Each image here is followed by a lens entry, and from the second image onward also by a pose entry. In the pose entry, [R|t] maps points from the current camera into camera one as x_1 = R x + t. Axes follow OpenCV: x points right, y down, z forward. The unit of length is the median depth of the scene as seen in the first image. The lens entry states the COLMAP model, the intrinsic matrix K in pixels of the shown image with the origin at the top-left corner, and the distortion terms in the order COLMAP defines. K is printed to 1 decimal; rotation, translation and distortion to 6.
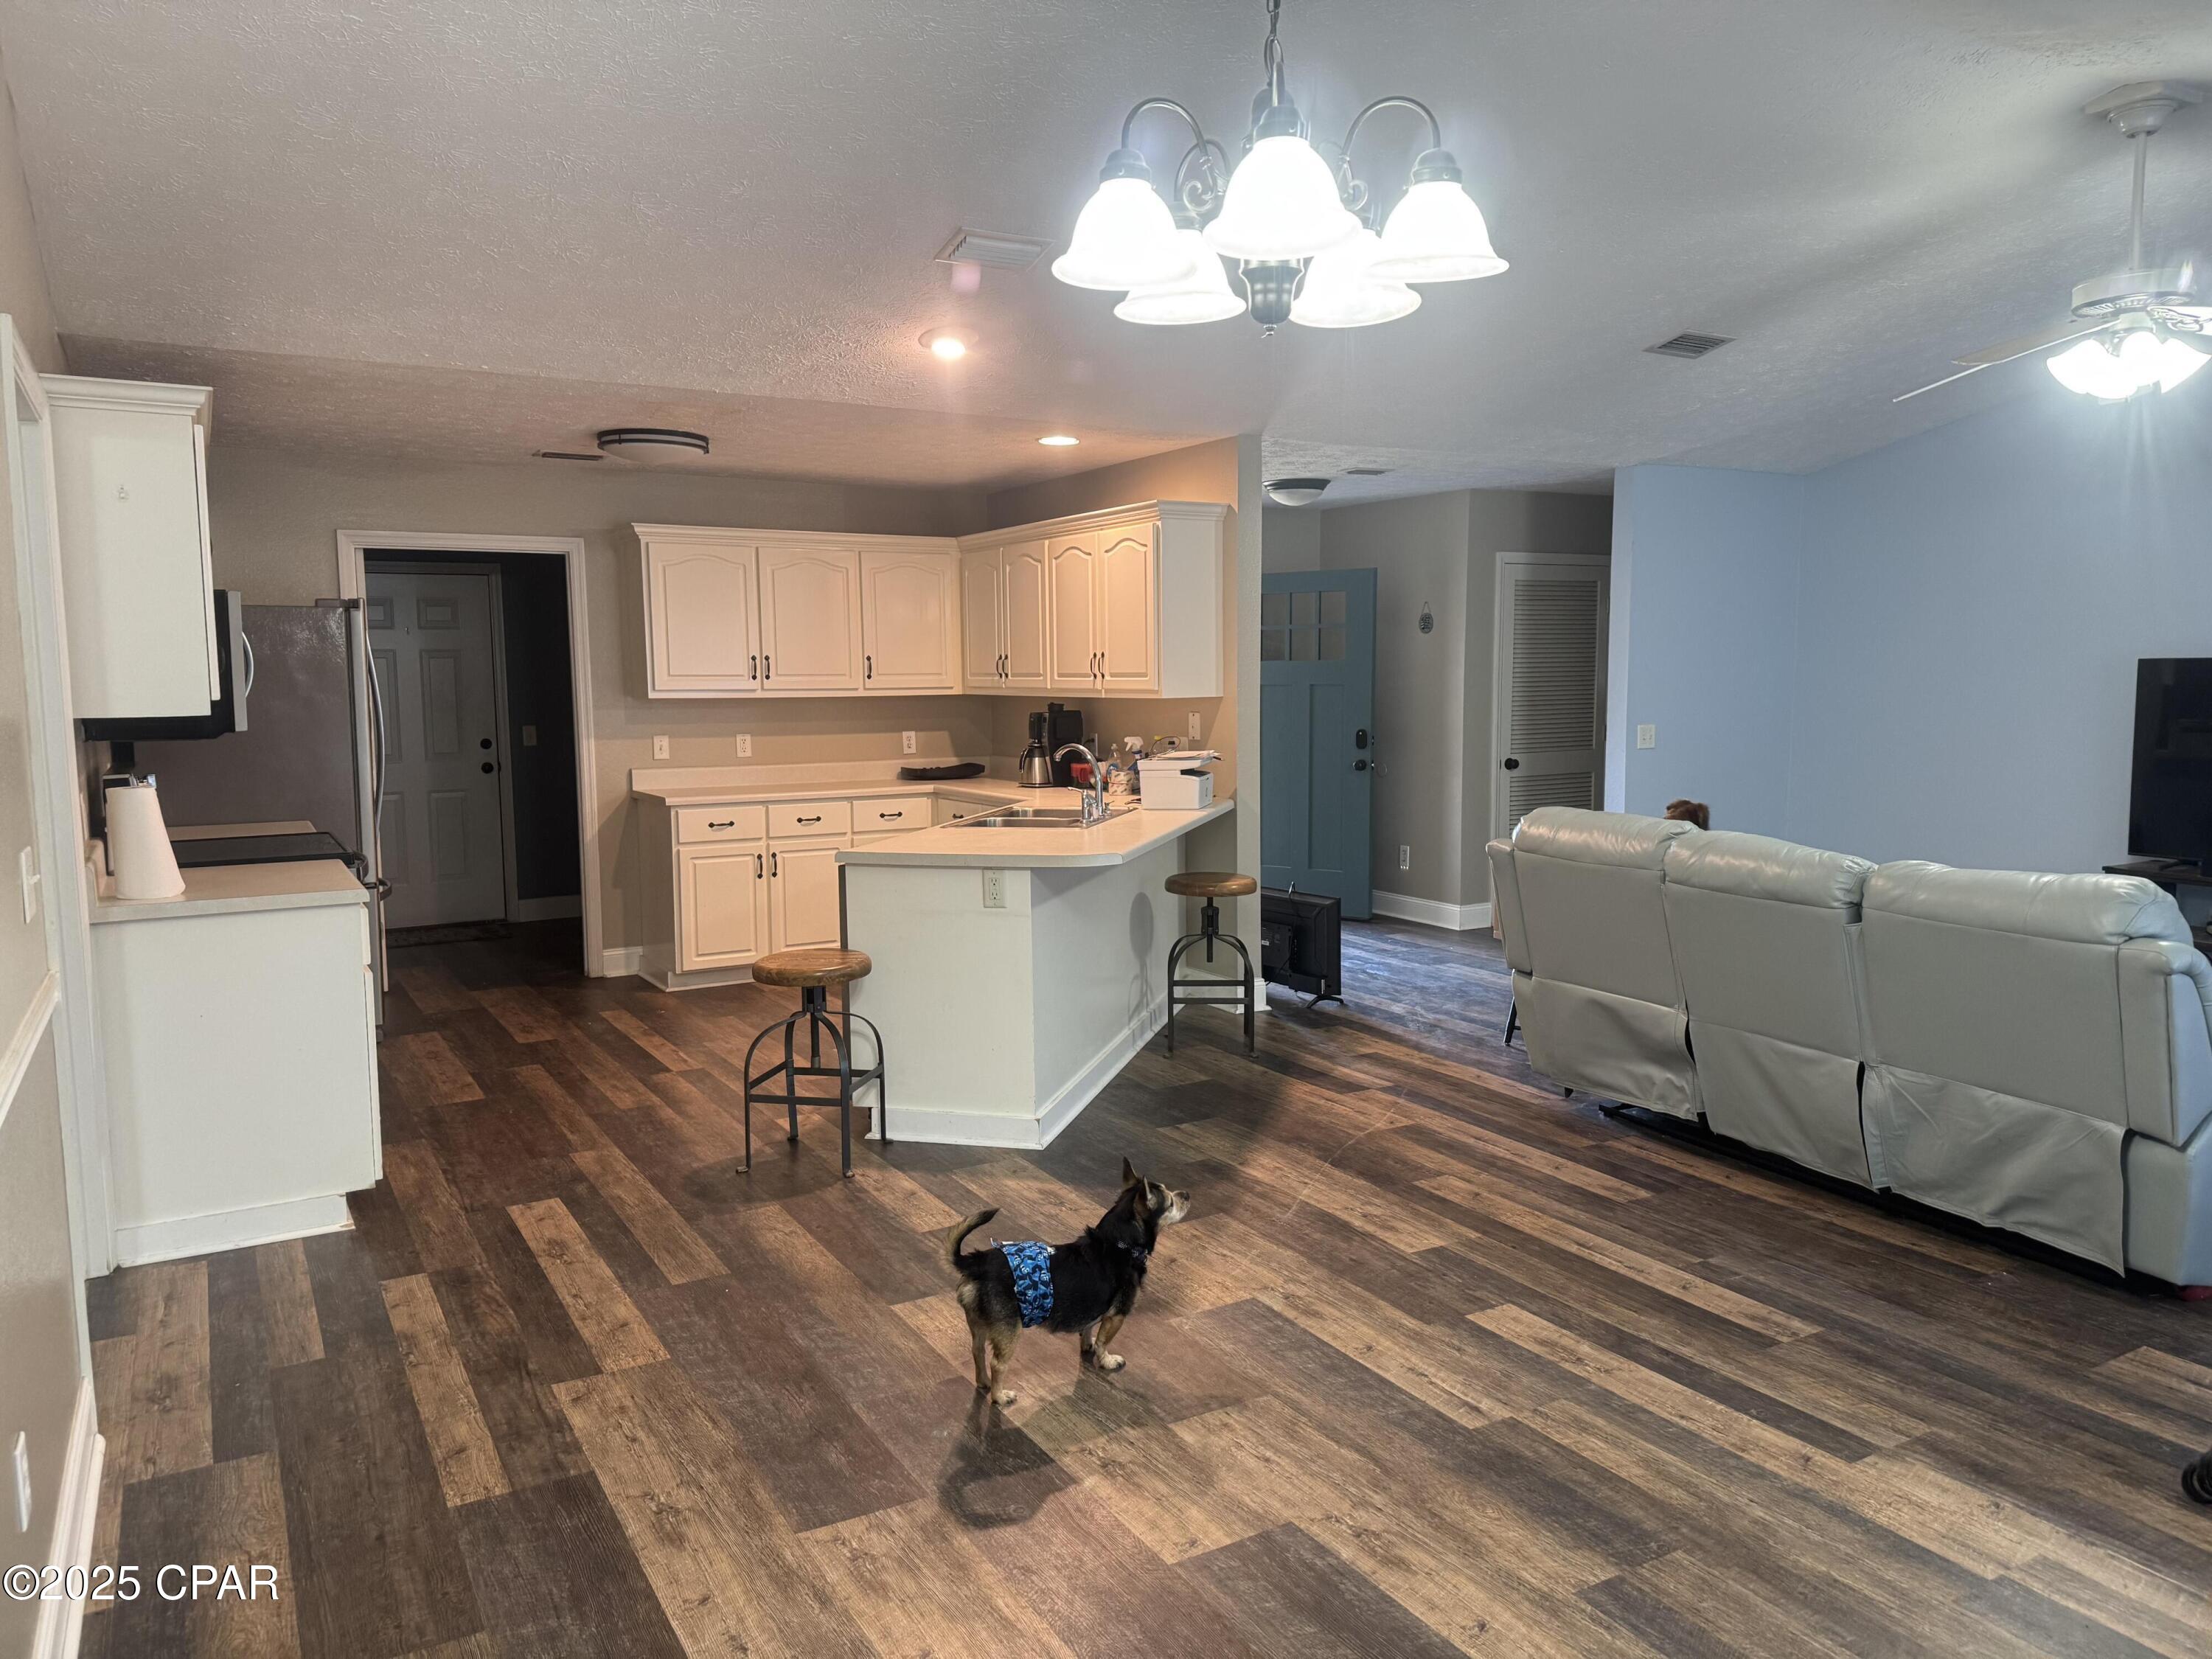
lens RADIAL K [[1542.0, 0, 1117.4], [0, 1542.0, 814.0], [0, 0, 1]] dist [0.117733, -0.191366]
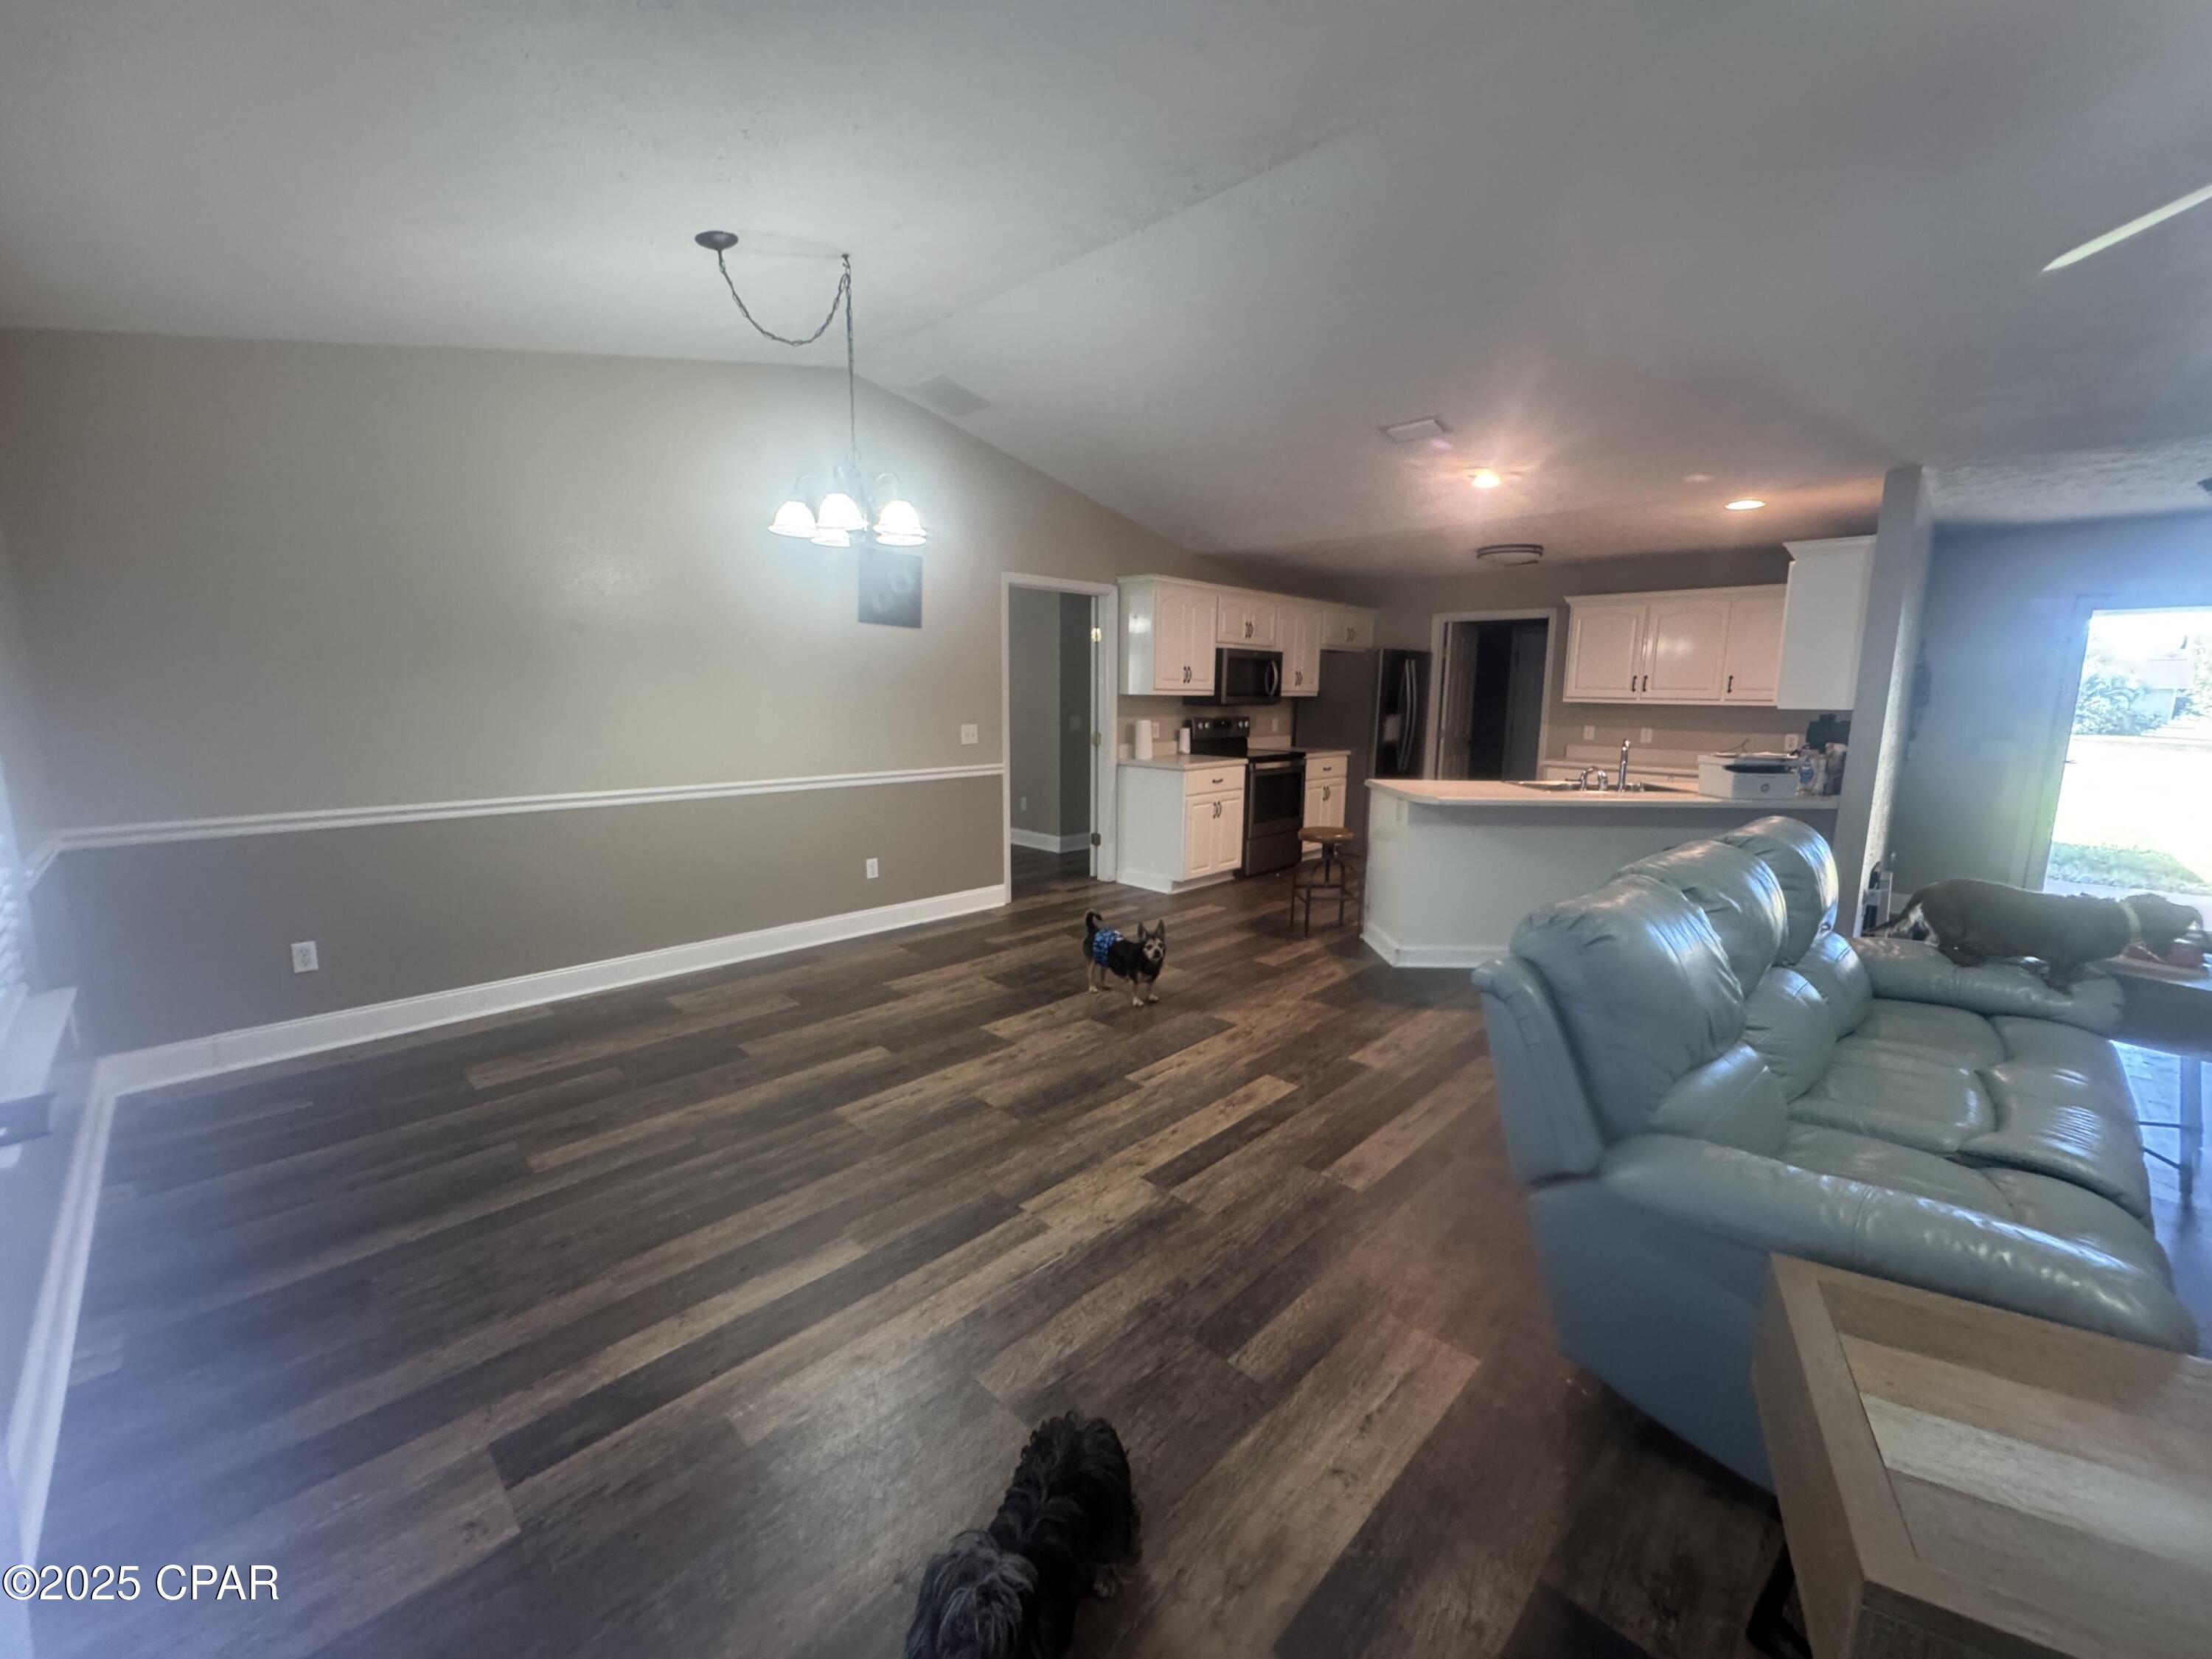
lens RADIAL K [[887.1, 0, 1106.0], [0, 887.1, 829.5], [0, 0, 1]] dist [-0.002494, -0.000048]
pose [[0.259183, 0.163985, -0.951805, 0.793945], [-0.105090, 0.984418, 0.140987, -0.034446], [0.960094, 0.063484, 0.272378, 0.444050]]
